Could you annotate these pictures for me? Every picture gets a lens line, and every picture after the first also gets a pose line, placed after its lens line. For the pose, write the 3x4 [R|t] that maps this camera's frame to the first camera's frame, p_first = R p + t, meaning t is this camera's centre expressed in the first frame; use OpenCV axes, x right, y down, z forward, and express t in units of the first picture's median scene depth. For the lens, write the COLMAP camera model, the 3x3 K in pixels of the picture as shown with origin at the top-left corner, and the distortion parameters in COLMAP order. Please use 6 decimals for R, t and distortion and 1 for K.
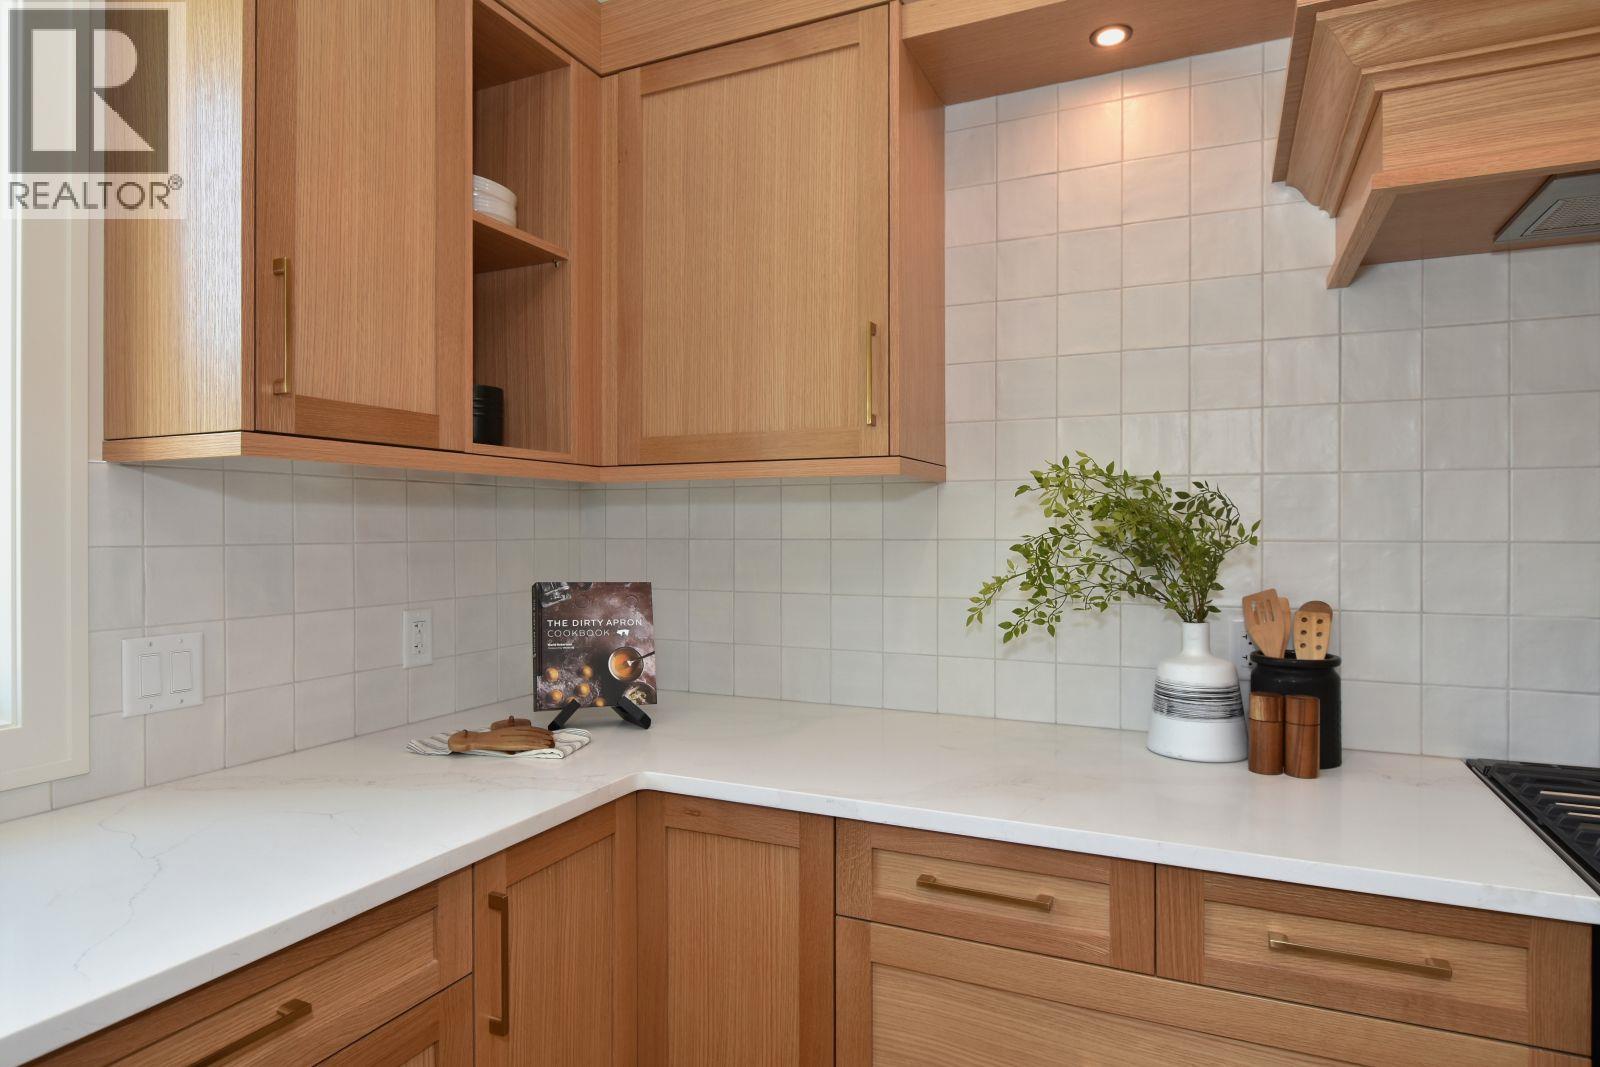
lens RADIAL K [[900.4, 0, 799.5], [0, 900.4, 538.1], [0, 0, 1]] dist [-0.016782, 0.003455]
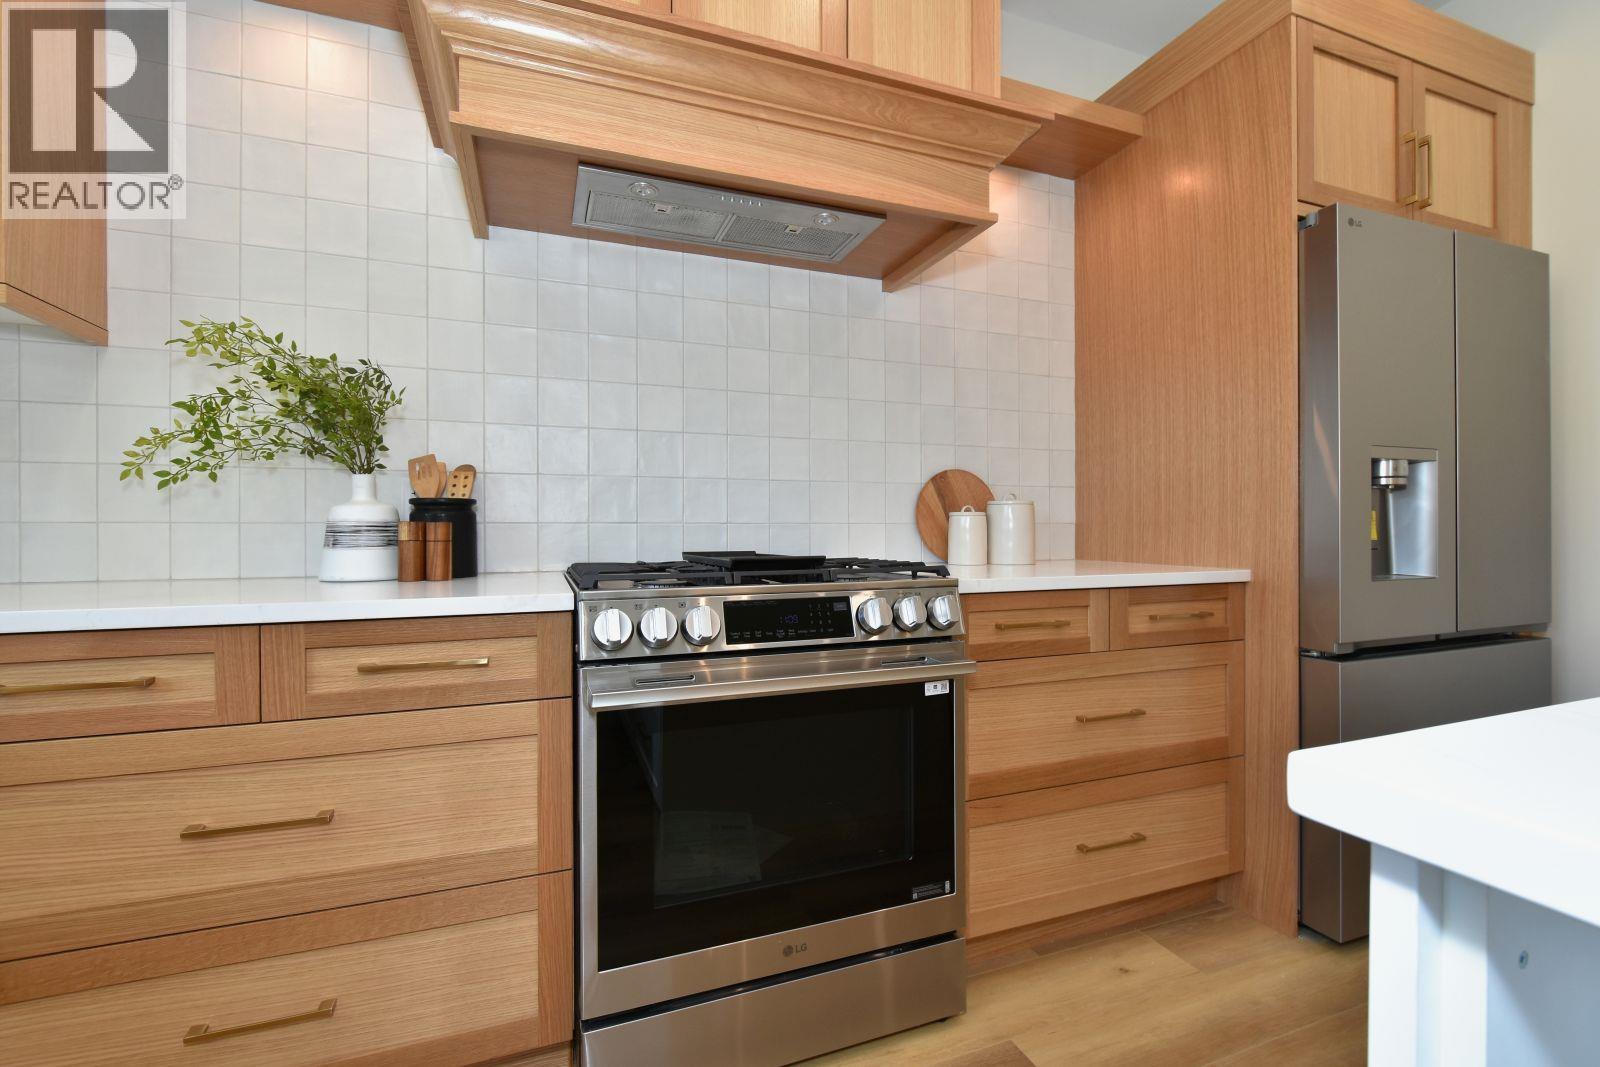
lens RADIAL K [[703.0, 0, 809.5], [0, 703.0, 533.5], [0, 0, 1]] dist [0.000478, -0.004168]
pose [[0.692631, -0.001218, 0.721291, 0.165019], [0.007397, 0.999958, -0.005415, 0.179175], [-0.721254, 0.009086, 0.692611, -0.107038]]
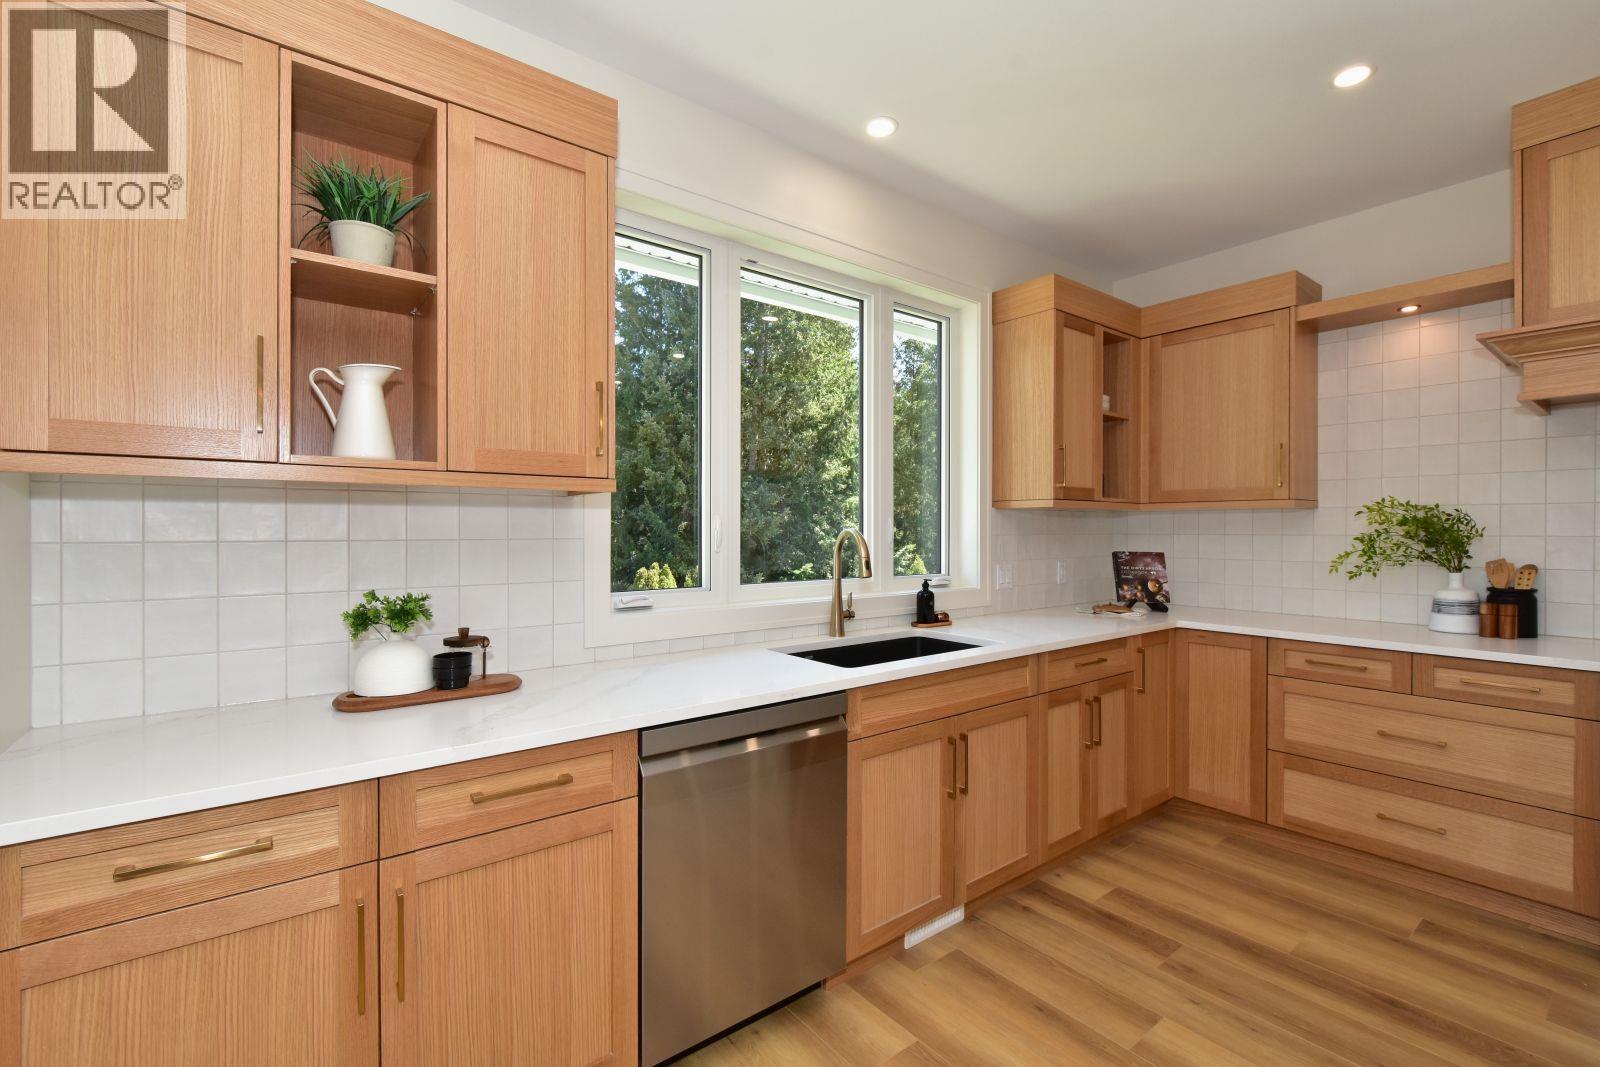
lens RADIAL K [[703.0, 0, 799.7], [0, 703.0, 532.0], [0, 0, 1]] dist [0.000478, -0.004168]
pose [[0.890807, 0.004526, -0.454360, -0.208001], [-0.007745, 0.999956, -0.005222, 0.015003], [0.454316, 0.008171, 0.890803, -1.235305]]
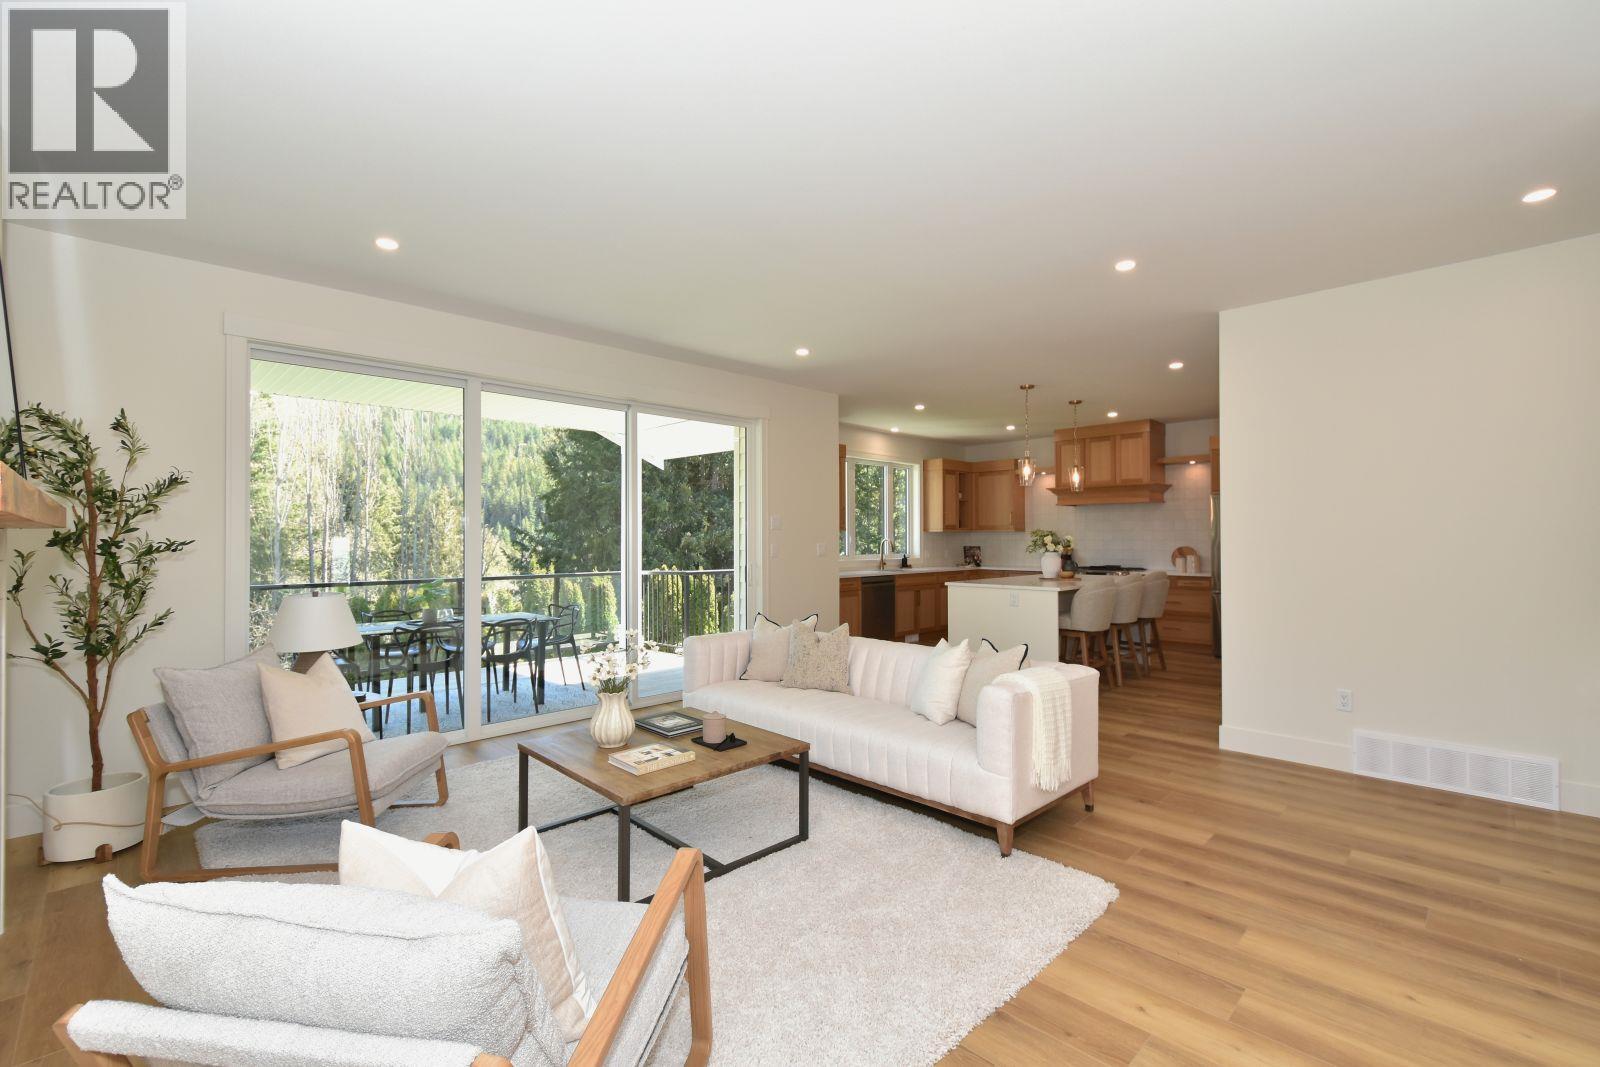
lens RADIAL K [[703.0, 0, 796.9], [0, 703.0, 532.6], [0, 0, 1]] dist [0.000478, -0.004168]
pose [[0.936013, -0.004731, -0.351934, 0.481205], [-0.001843, 0.999830, -0.018343, 0.052373], [0.351961, 0.017818, 0.935845, -5.263326]]
